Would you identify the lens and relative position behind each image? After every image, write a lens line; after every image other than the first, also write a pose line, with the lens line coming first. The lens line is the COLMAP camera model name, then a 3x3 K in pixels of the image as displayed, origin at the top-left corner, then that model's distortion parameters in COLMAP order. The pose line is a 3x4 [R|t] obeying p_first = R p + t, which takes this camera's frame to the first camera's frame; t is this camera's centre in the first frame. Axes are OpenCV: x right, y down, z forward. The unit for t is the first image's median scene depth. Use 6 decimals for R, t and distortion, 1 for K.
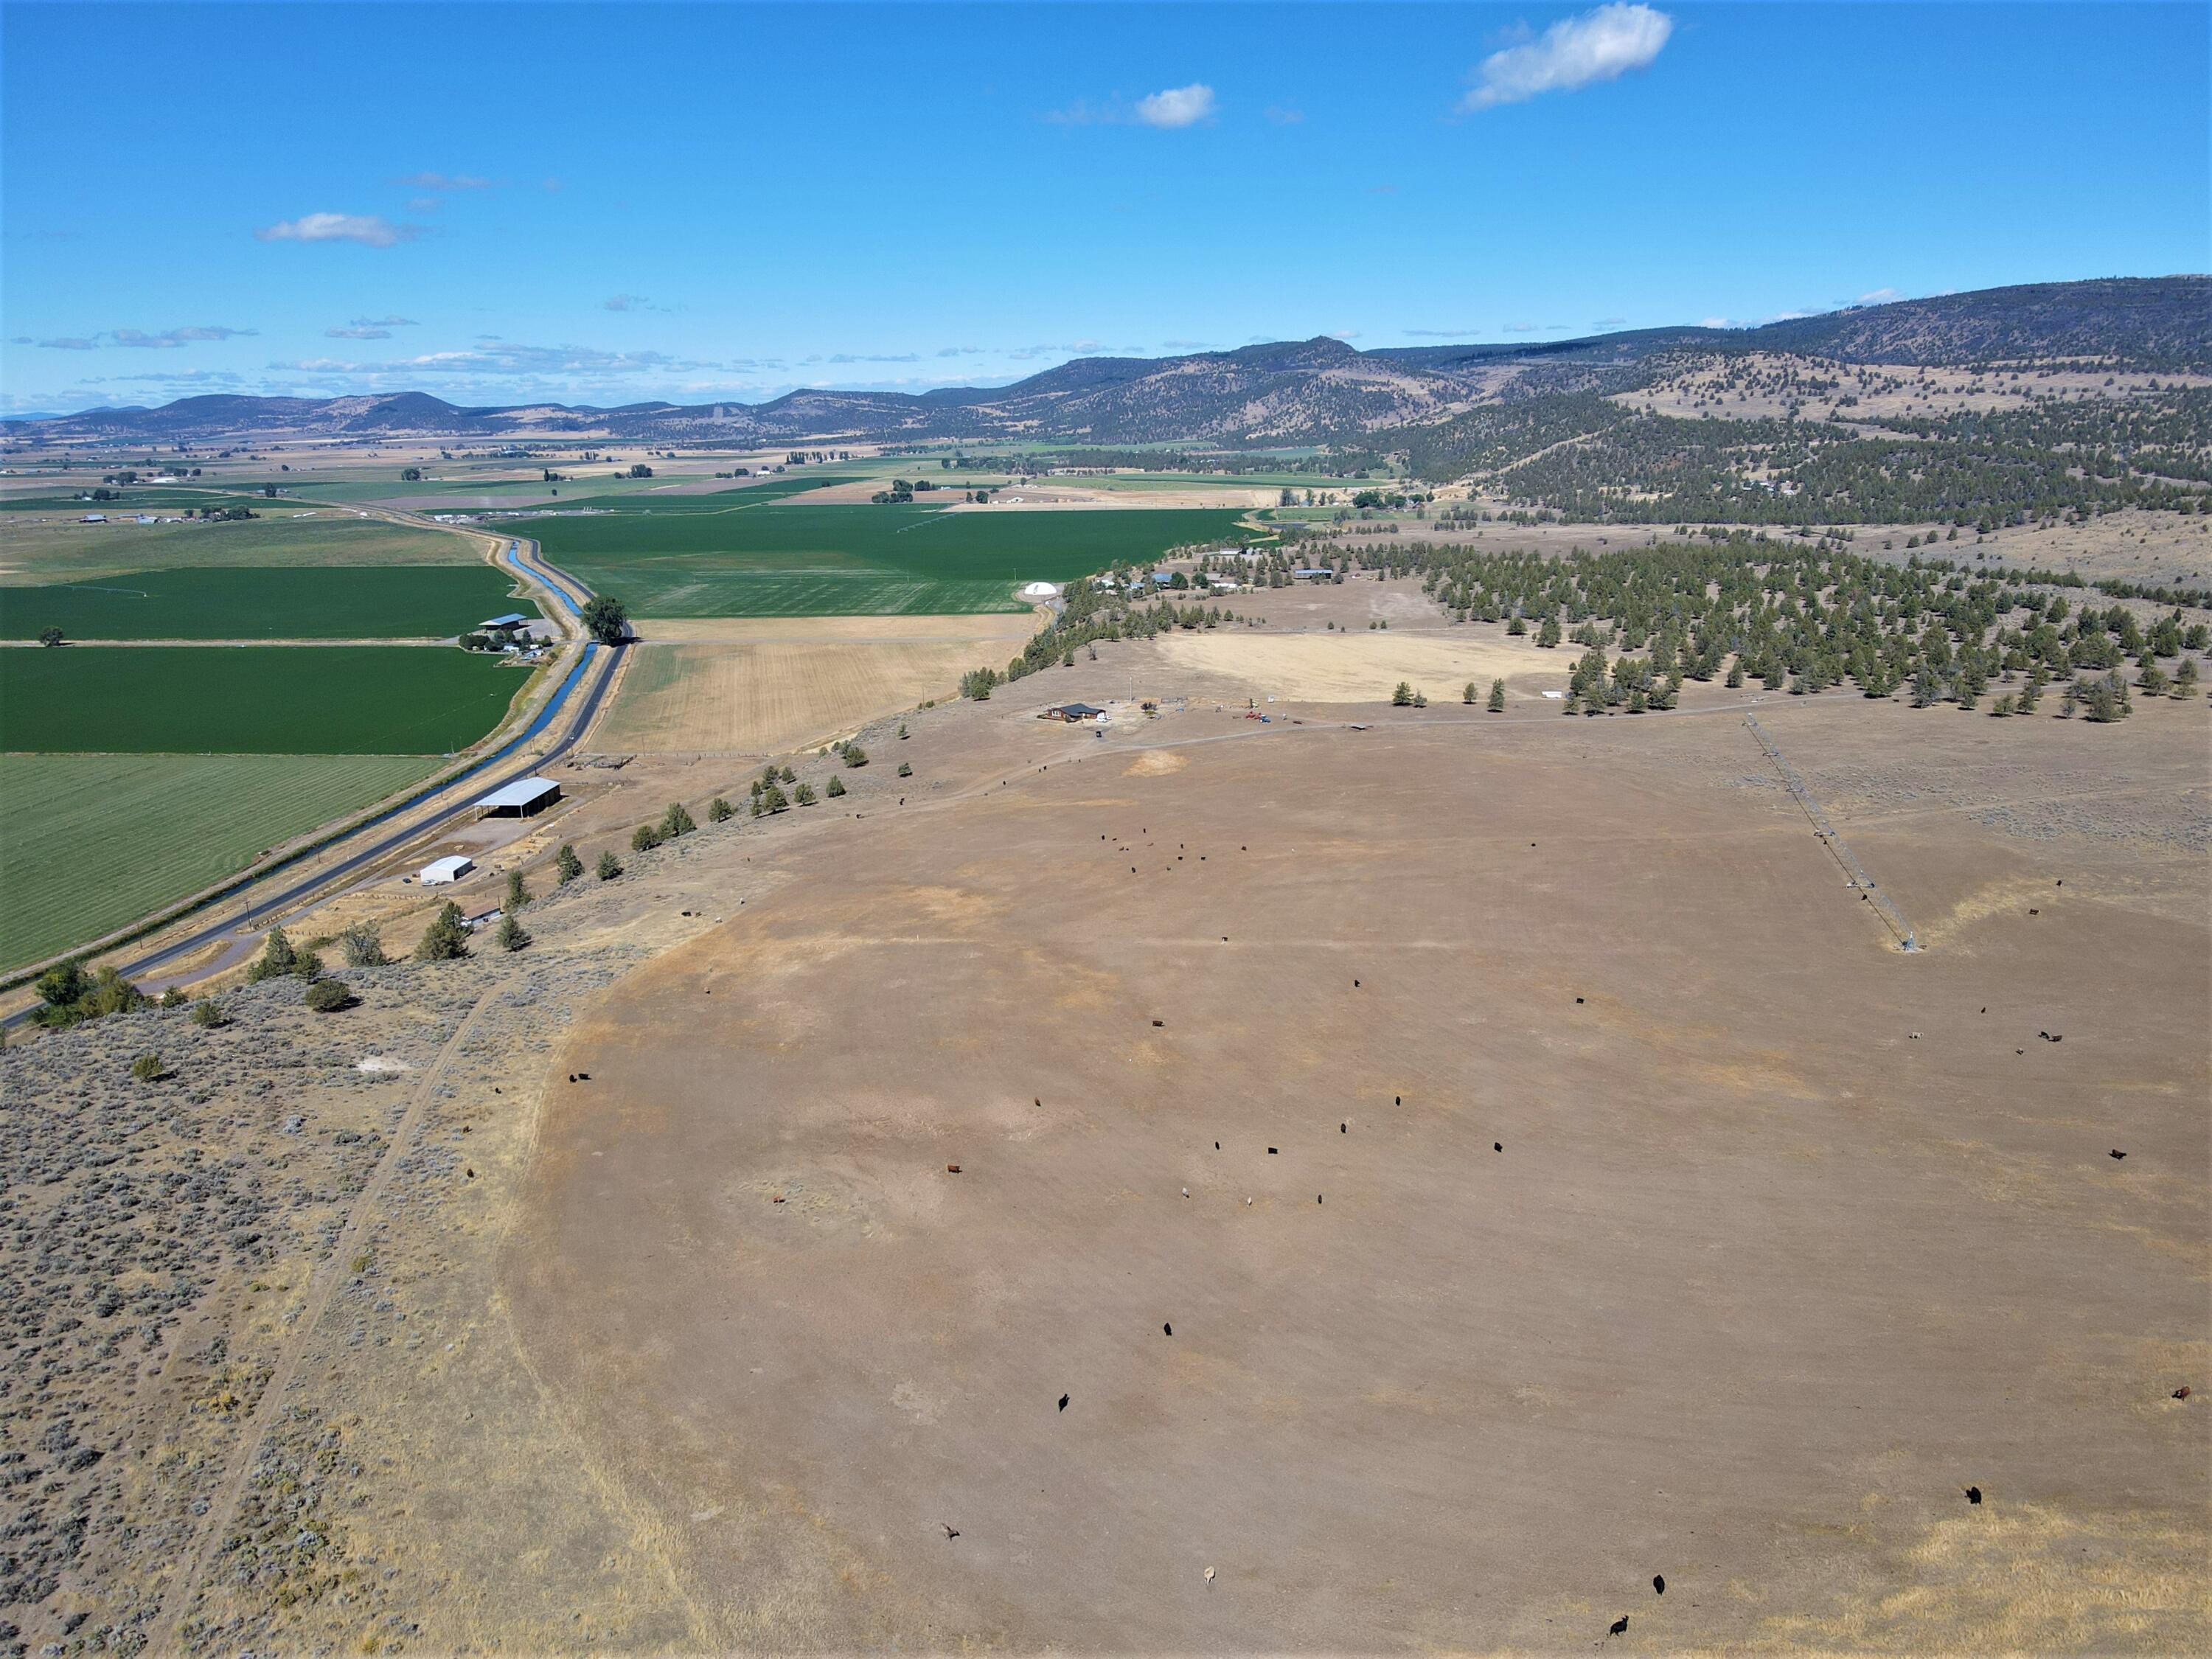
lens RADIAL K [[1555.2, 0, 1106.0], [0, 1555.2, 829.5], [0, 0, 1]] dist [0.049215, 0.002038]
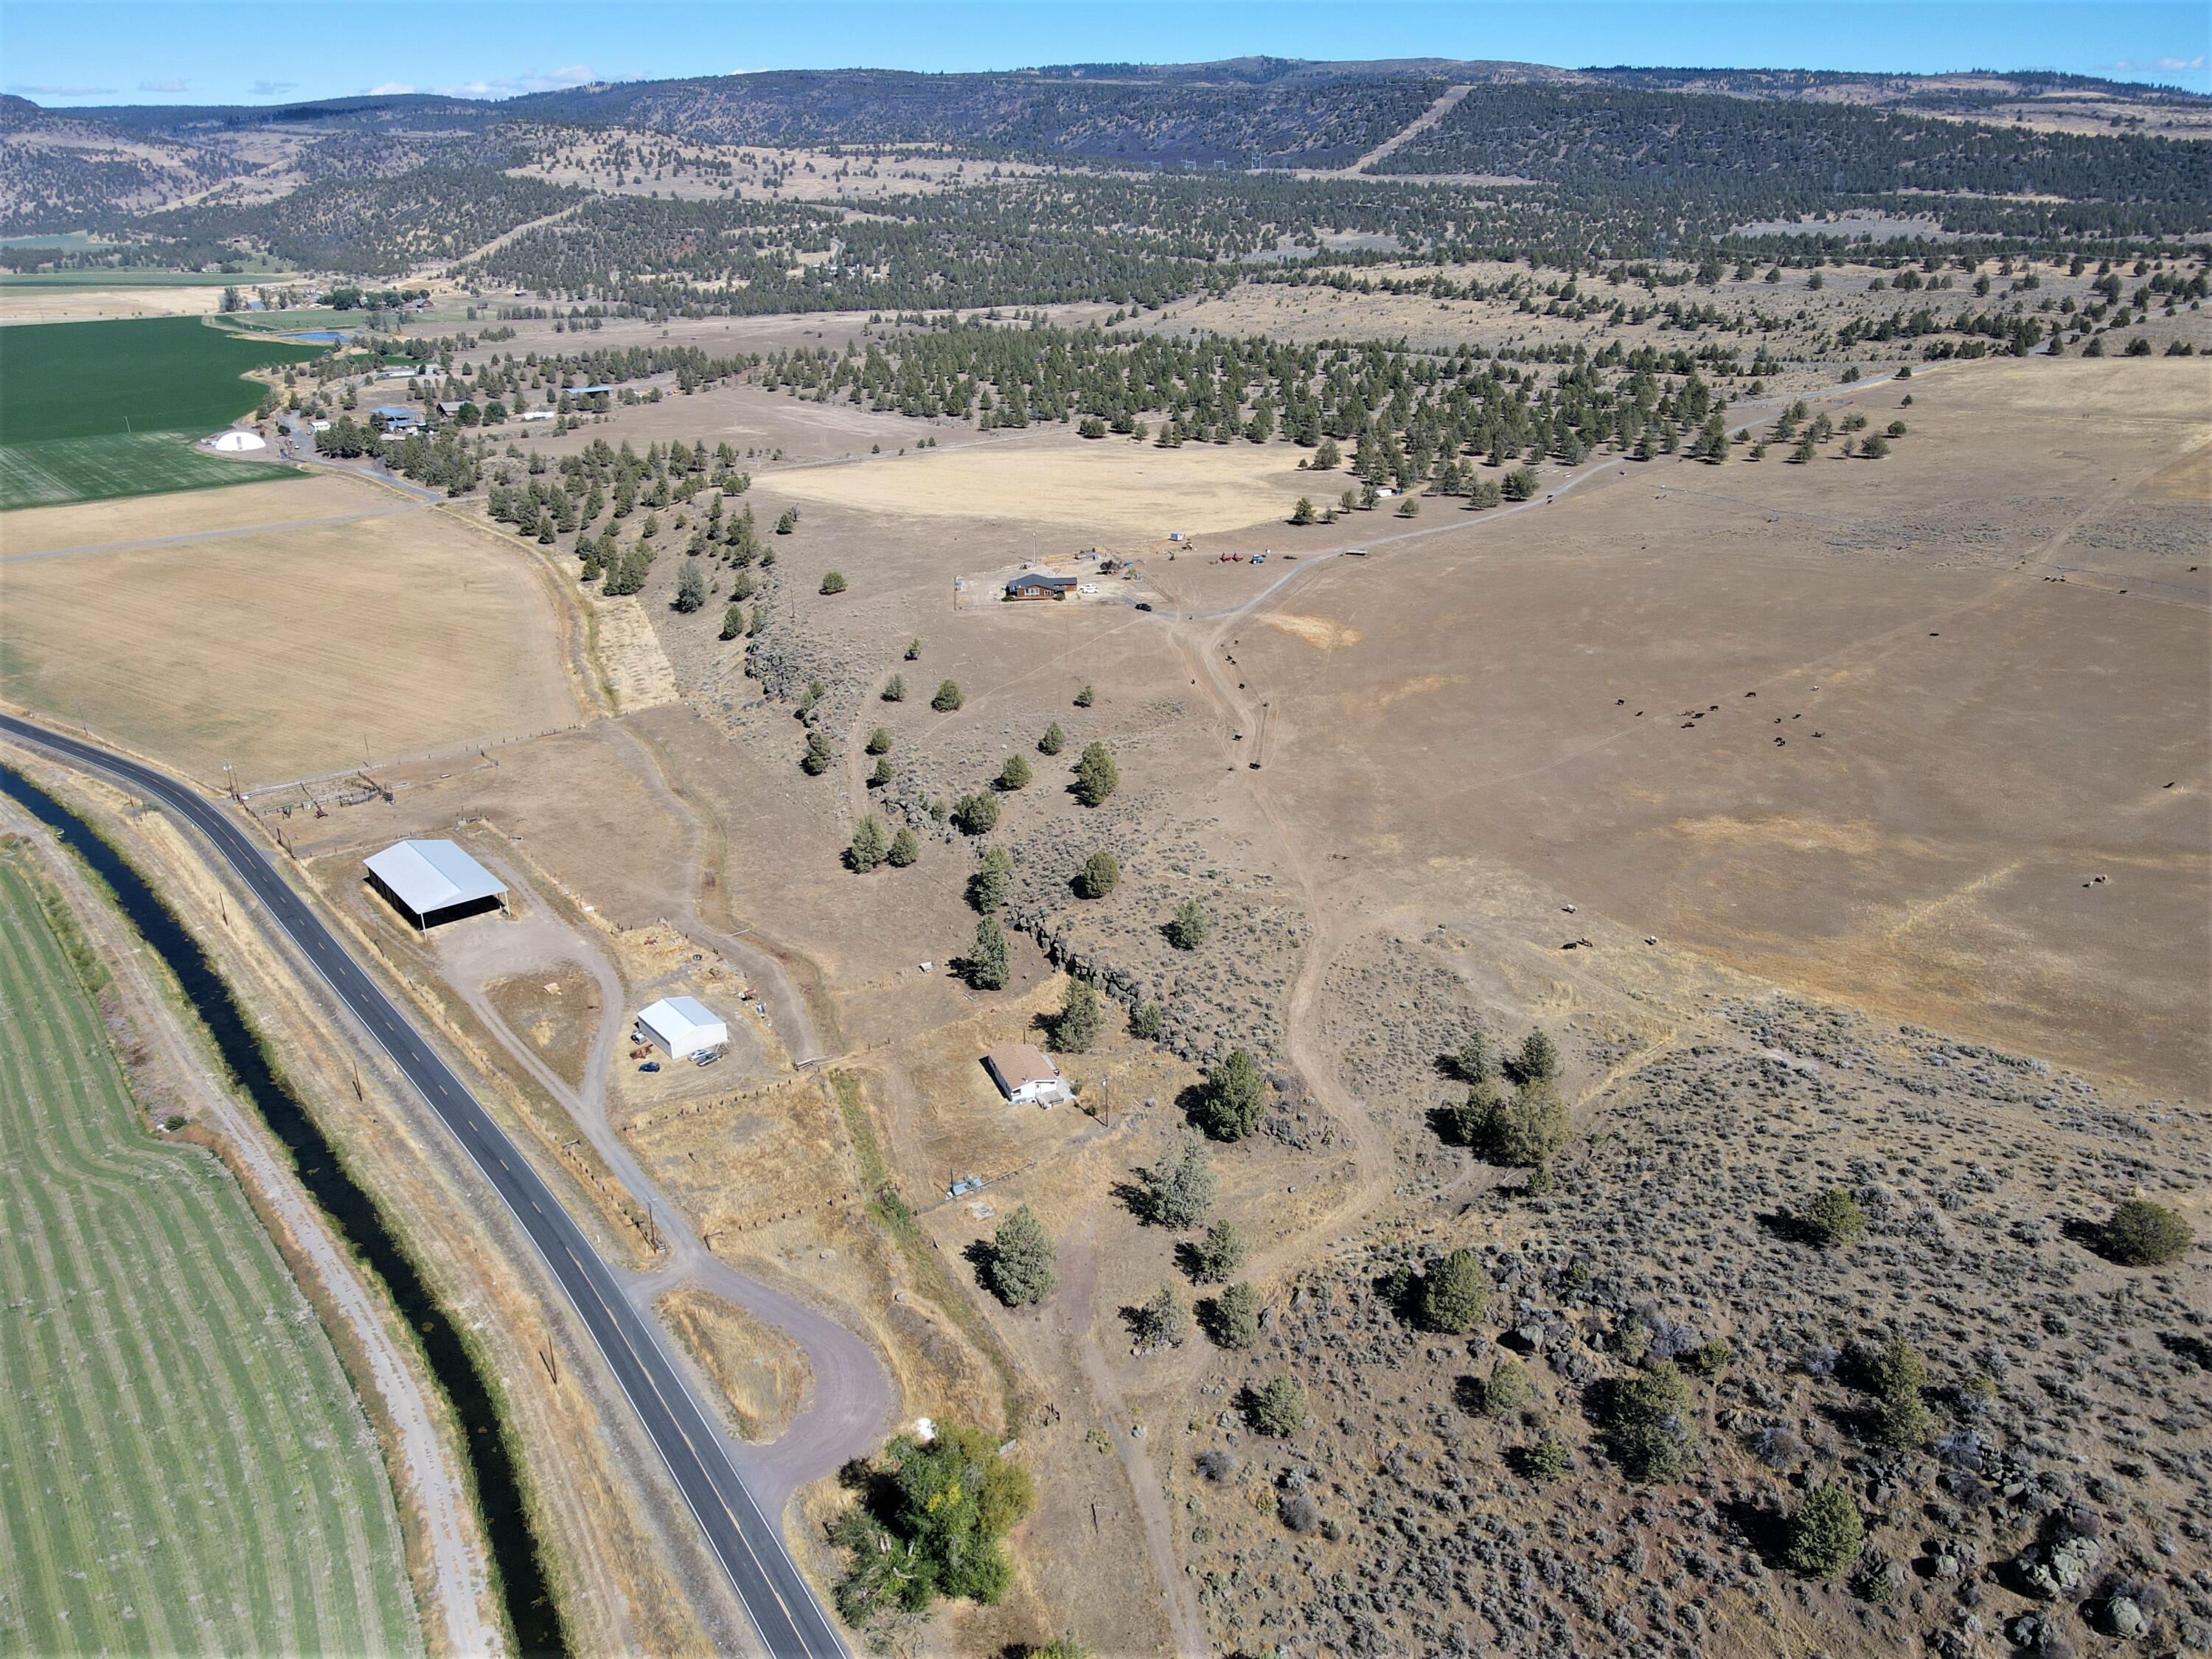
lens RADIAL K [[1675.5, 0, 1106.0], [0, 1675.5, 829.5], [0, 0, 1]] dist [0.003844, -0.000895]
pose [[0.744708, -0.234975, 0.624657, -0.714661], [0.170378, 0.971892, 0.162470, -0.118253], [-0.645276, -0.014565, 0.763811, 0.517760]]
